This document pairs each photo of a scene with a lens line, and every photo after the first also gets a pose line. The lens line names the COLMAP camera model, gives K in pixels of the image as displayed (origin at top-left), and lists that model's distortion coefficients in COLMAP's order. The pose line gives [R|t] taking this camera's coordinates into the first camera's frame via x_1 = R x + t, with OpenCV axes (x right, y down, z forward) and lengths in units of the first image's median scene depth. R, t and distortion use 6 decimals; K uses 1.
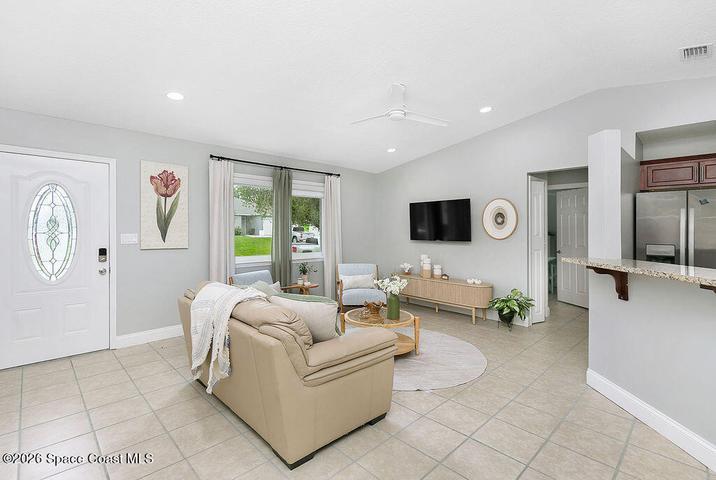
lens RADIAL K [[329.3, 0, 356.9], [0, 329.3, 236.5], [0, 0, 1]] dist [0.006129, -0.000430]
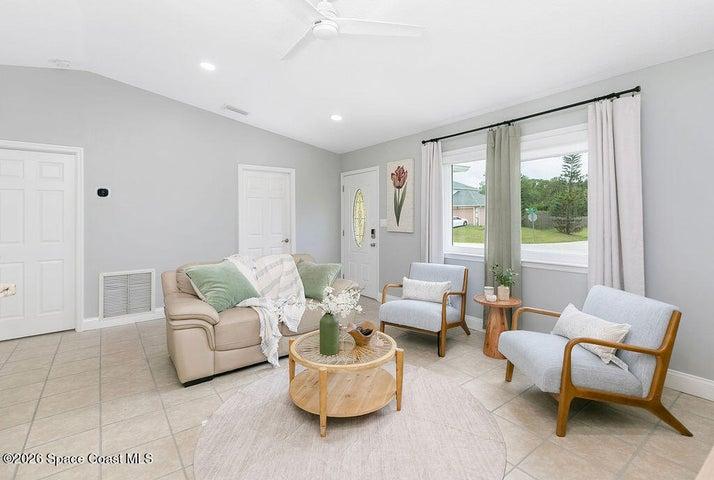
lens RADIAL K [[330.5, 0, 341.8], [0, 330.5, 217.5], [0, 0, 1]] dist [0.004317, 0.000280]
pose [[-0.123282, 0.001807, -0.992370, 0.637745], [-0.003641, 0.999991, 0.002273, -0.016311], [0.992365, 0.003893, -0.123275, 0.944252]]
